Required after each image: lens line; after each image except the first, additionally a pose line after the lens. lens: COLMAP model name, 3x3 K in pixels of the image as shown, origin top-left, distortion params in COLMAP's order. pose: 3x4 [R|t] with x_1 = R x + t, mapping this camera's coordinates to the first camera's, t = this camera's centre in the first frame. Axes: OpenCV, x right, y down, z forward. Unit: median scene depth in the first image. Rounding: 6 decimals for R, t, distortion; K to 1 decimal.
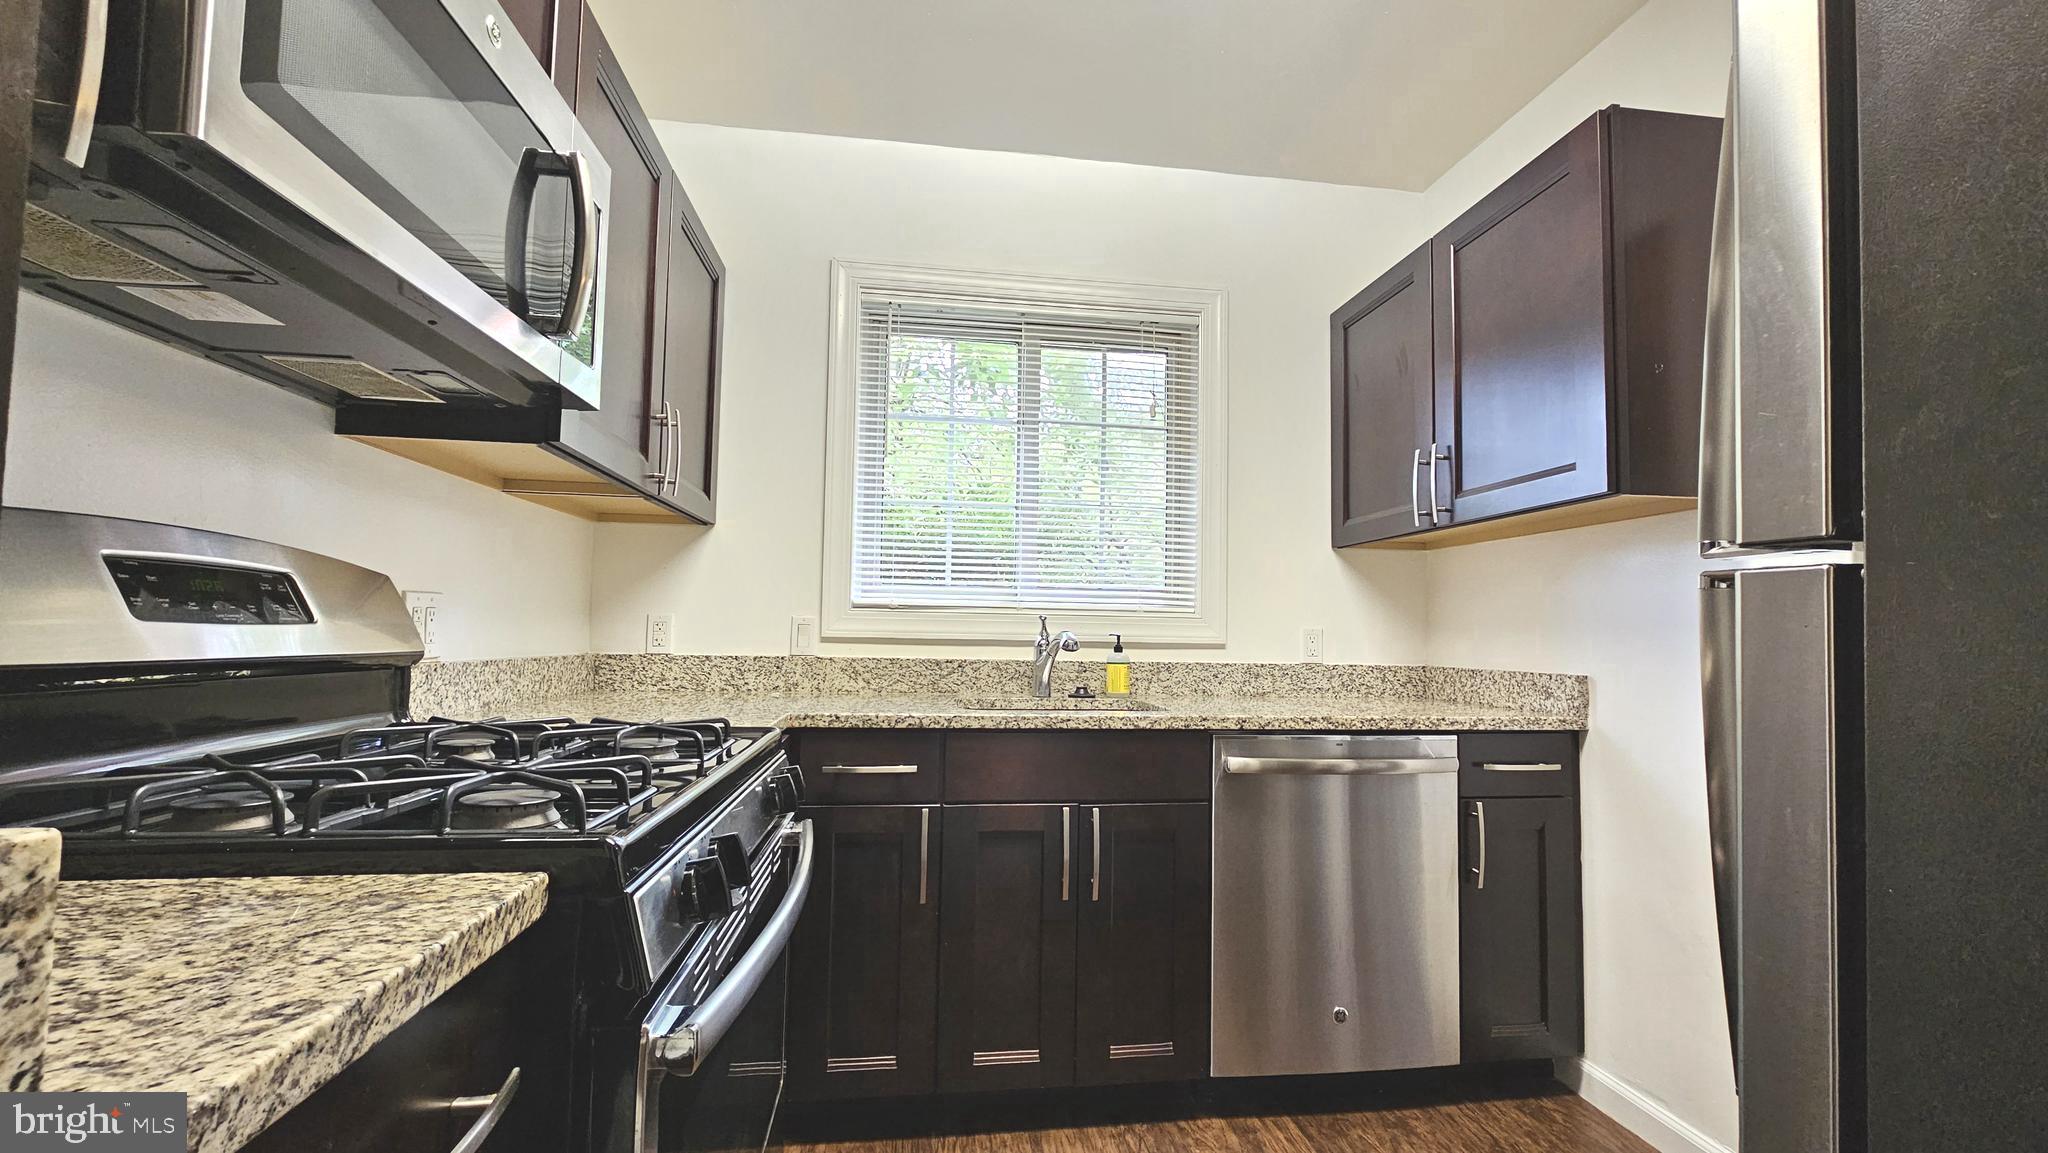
lens RADIAL K [[833.2, 0, 1028.5], [0, 833.2, 582.3], [0, 0, 1]] dist [0.011201, 0.000210]
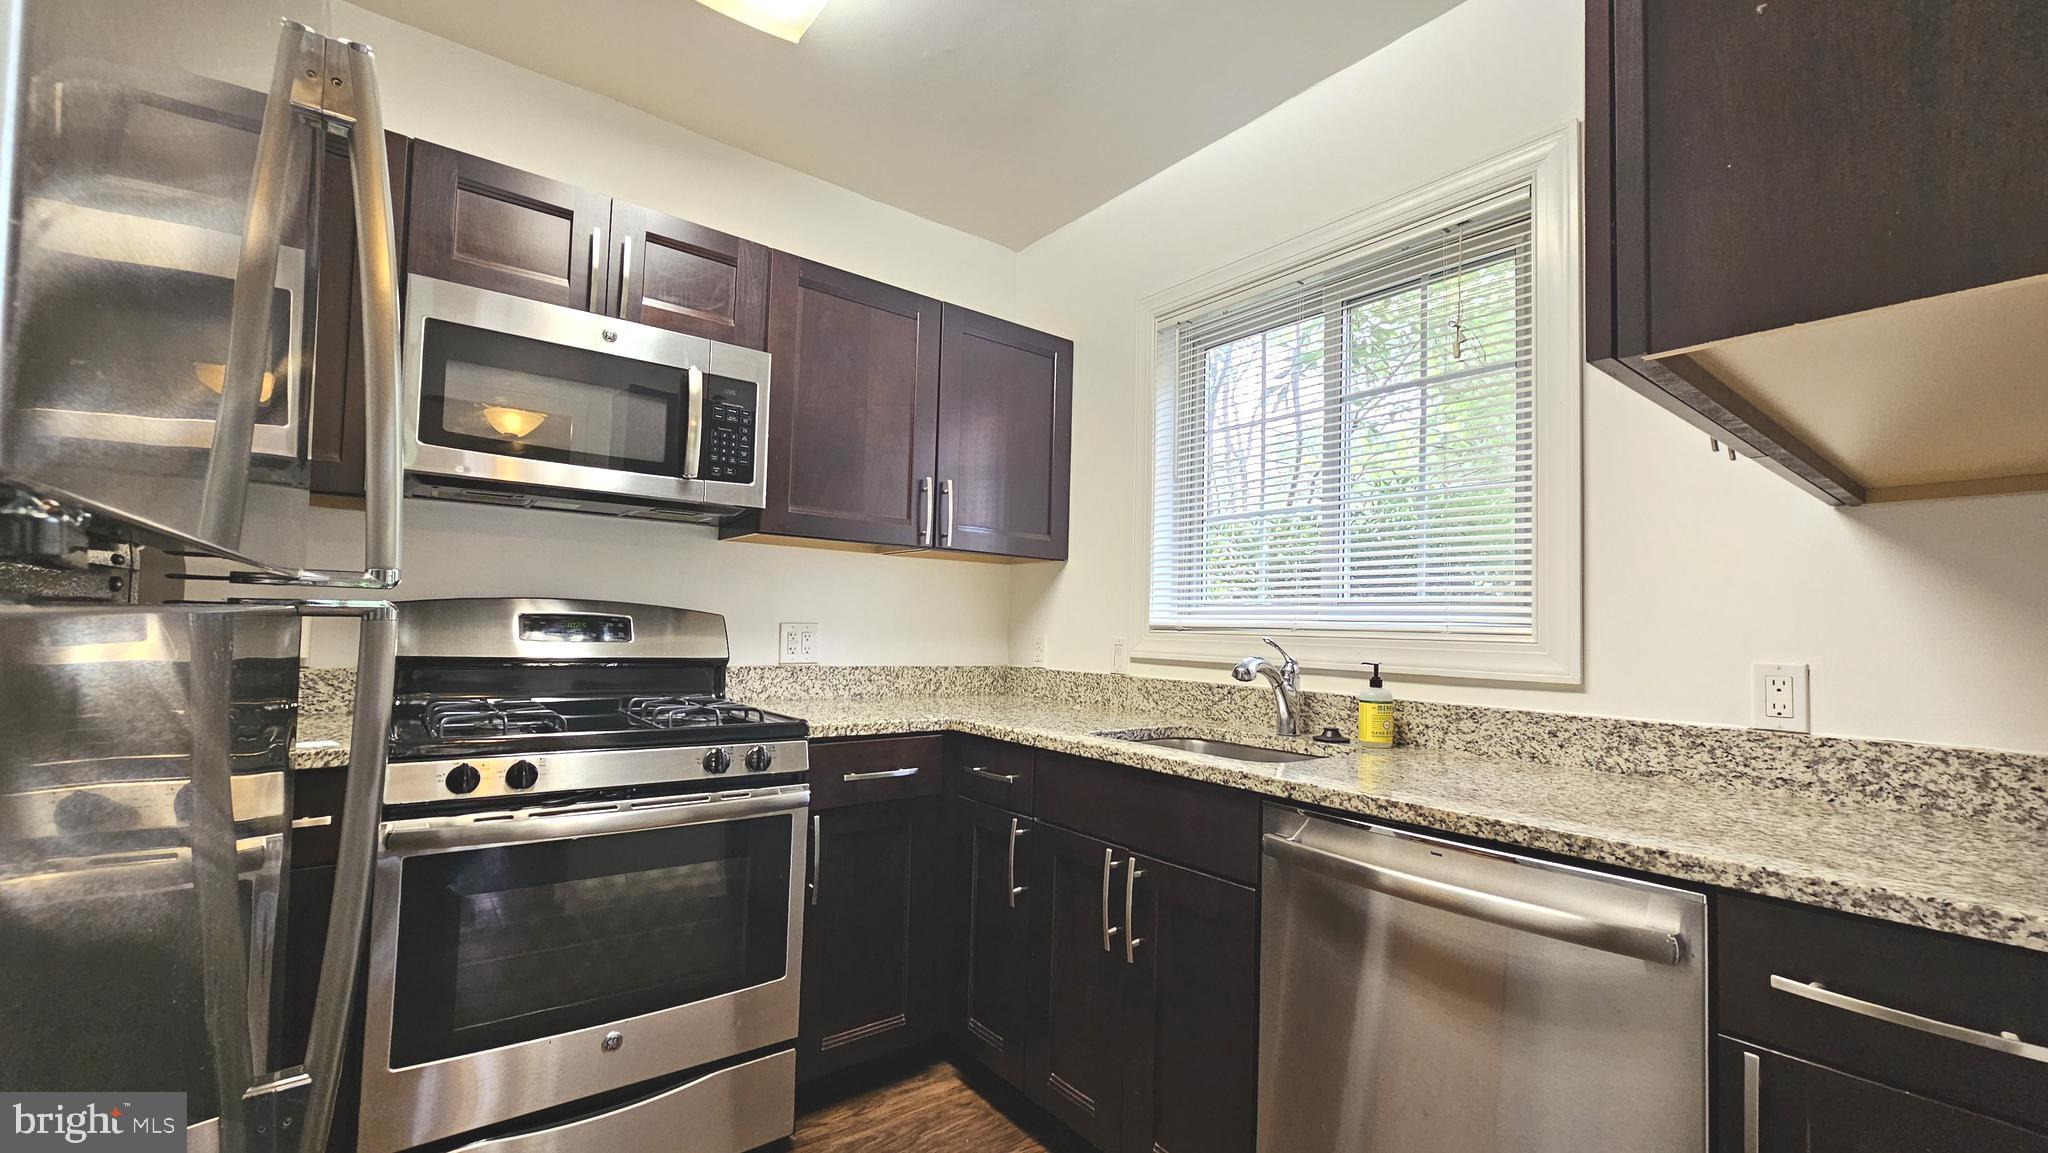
lens RADIAL K [[833.2, 0, 1032.8], [0, 833.2, 586.0], [0, 0, 1]] dist [0.011201, 0.000210]
pose [[0.506556, -0.050600, -0.860721, 0.609159], [0.034660, 0.998665, -0.038311, 0.011632], [0.861510, -0.010426, 0.507633, 0.358290]]
